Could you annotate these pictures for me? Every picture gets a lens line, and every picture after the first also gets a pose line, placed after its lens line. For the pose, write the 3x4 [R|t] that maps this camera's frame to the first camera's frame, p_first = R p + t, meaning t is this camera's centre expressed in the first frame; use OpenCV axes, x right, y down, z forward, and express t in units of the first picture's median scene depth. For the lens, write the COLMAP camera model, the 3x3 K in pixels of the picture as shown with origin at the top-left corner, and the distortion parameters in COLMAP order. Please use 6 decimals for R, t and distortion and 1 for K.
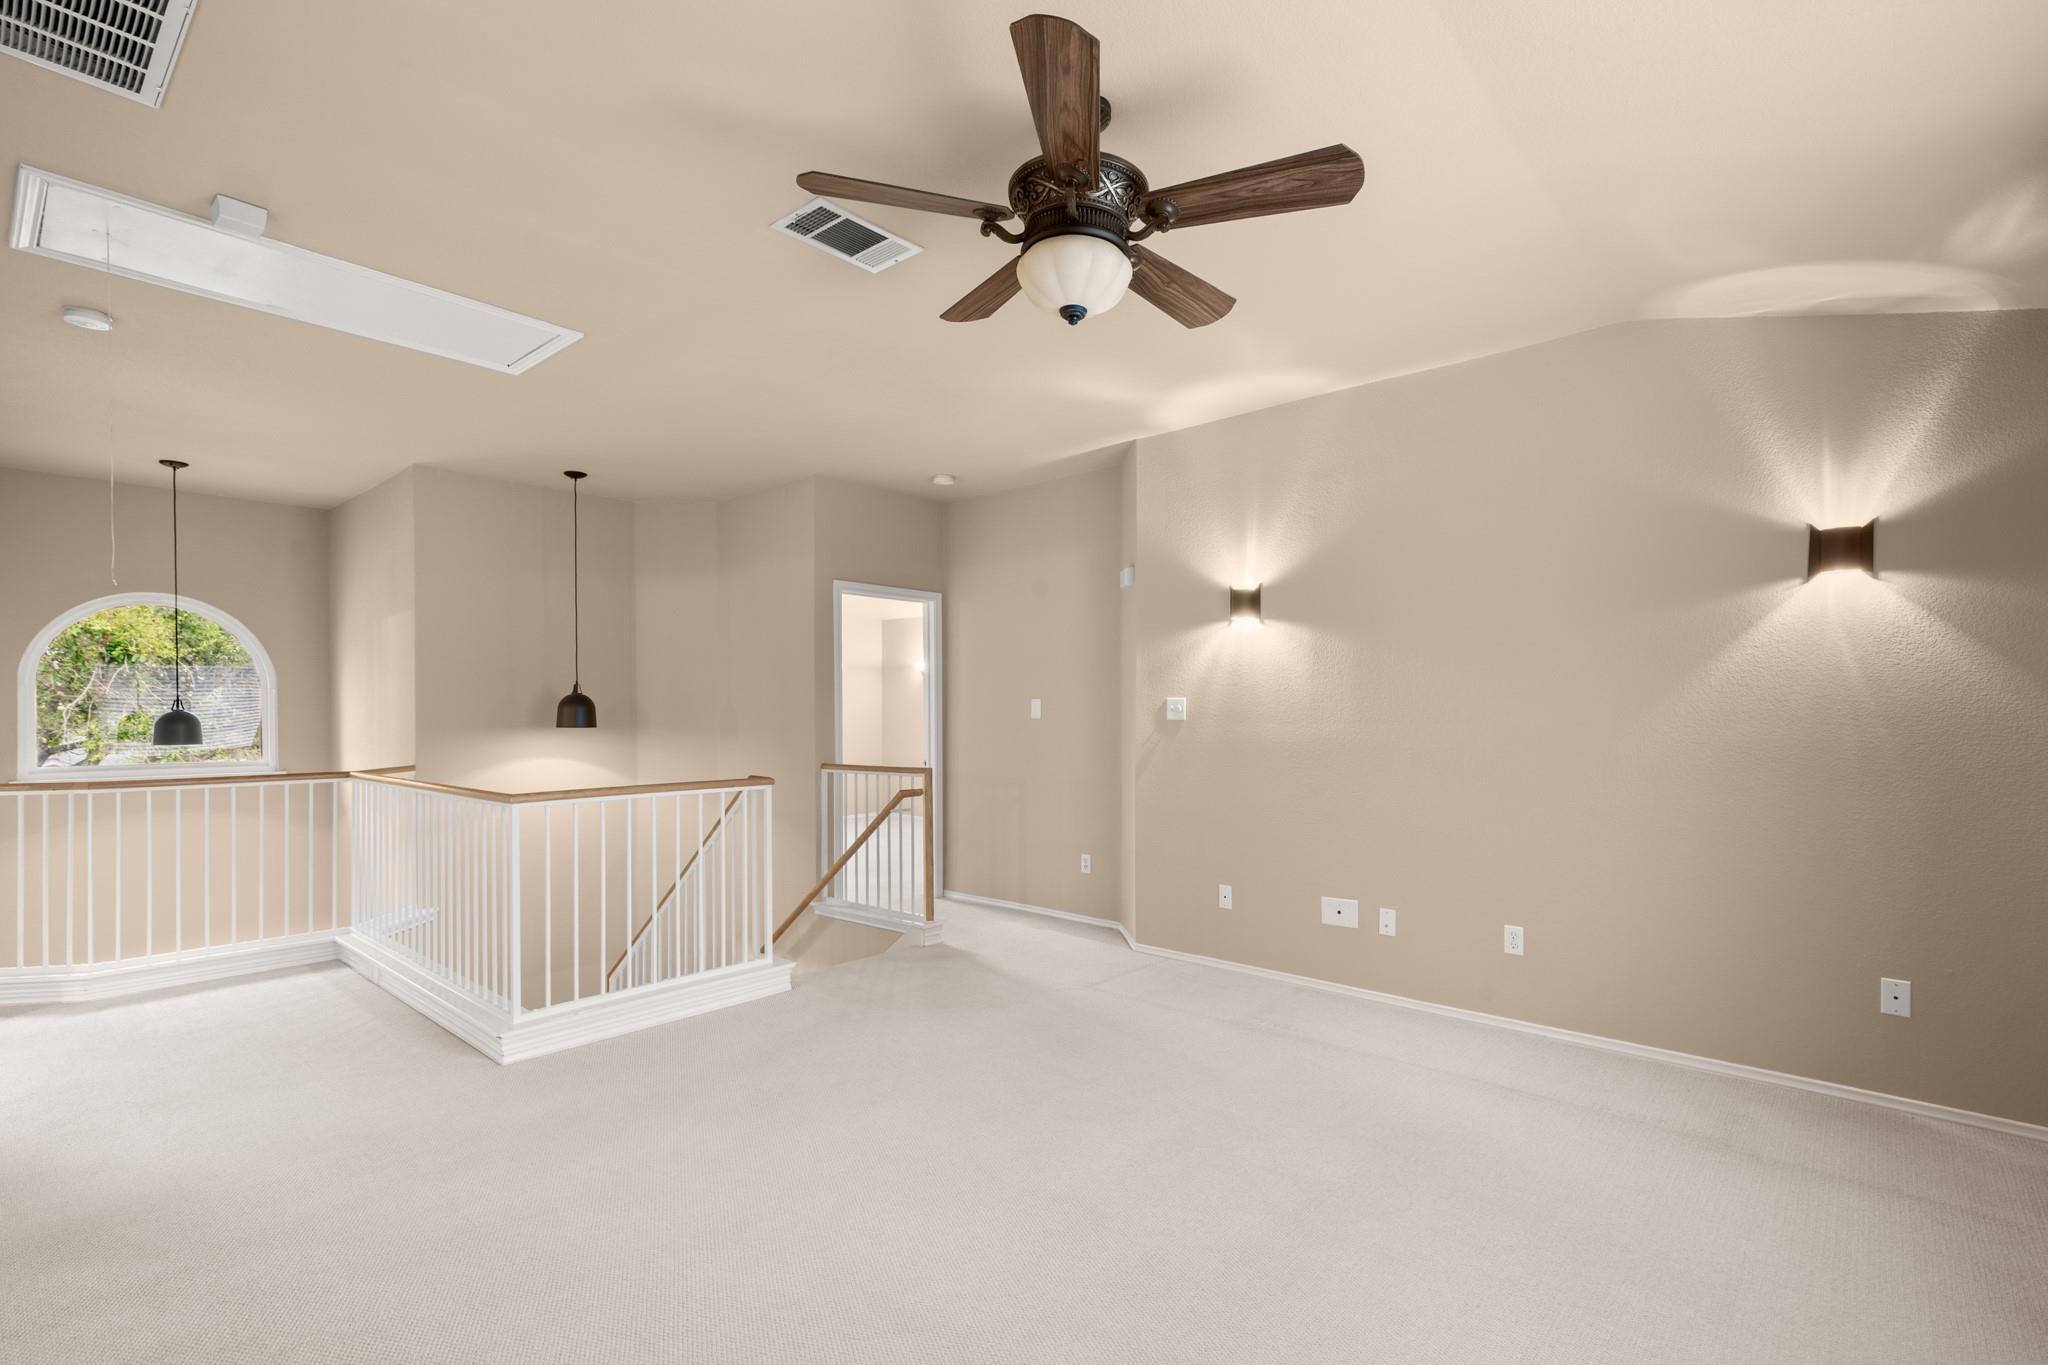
lens RADIAL K [[928.4, 0, 1042.4], [0, 928.4, 695.9], [0, 0, 1]] dist [0.014692, 0.000436]
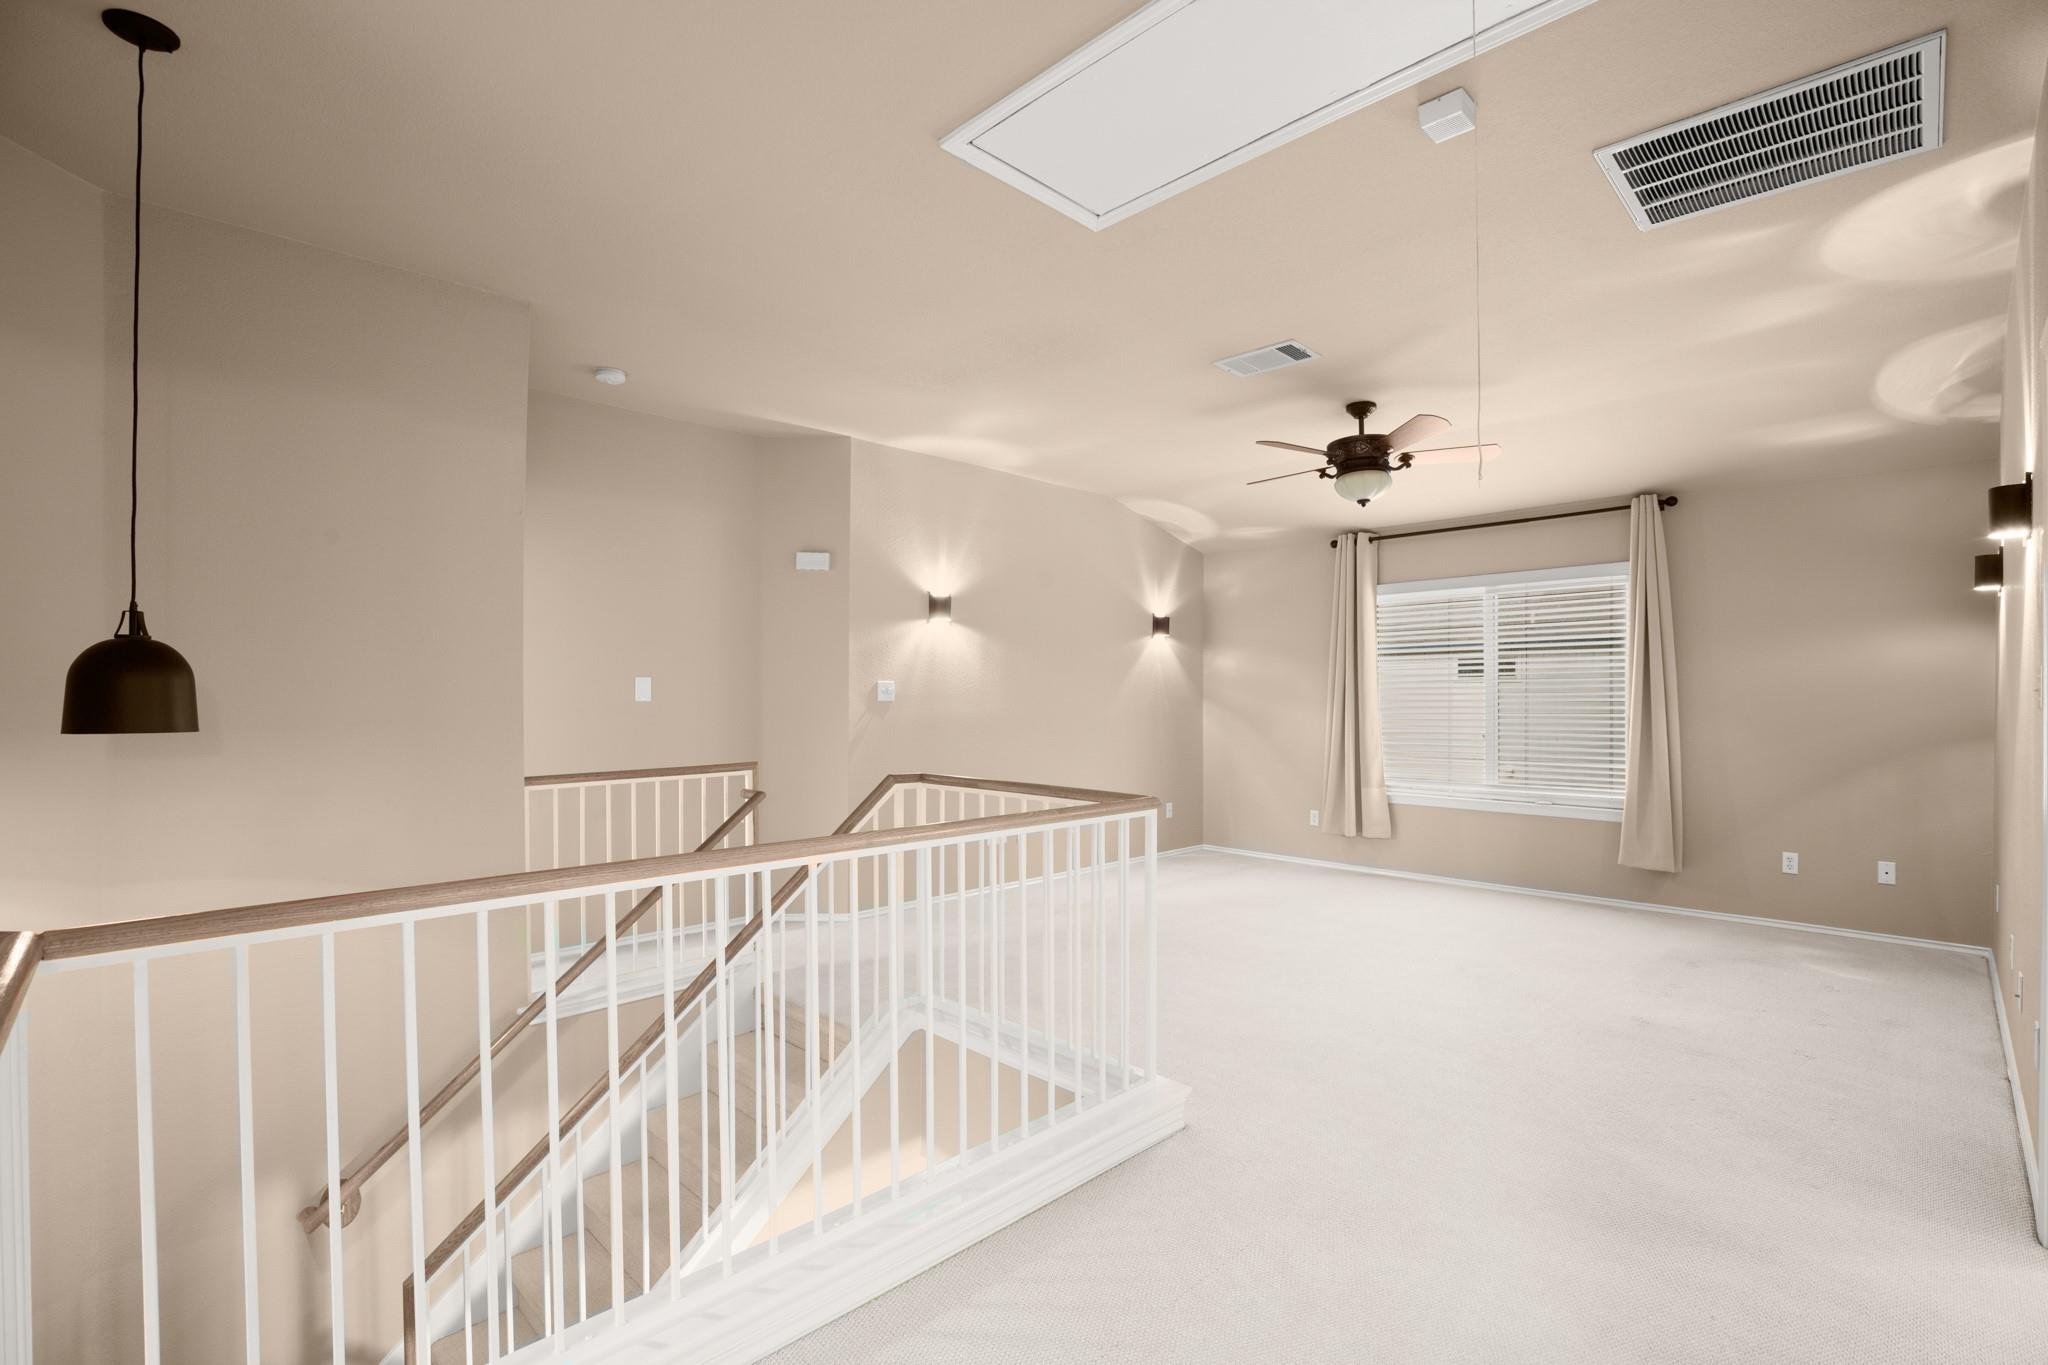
lens RADIAL K [[928.4, 0, 1042.4], [0, 928.4, 695.9], [0, 0, 1]] dist [0.014692, 0.000436]
pose [[0.057581, 0.000885, 0.998340, -1.004748], [-0.016199, 0.999869, 0.000048, 0.017325], [-0.998209, -0.016175, 0.057588, 0.768798]]
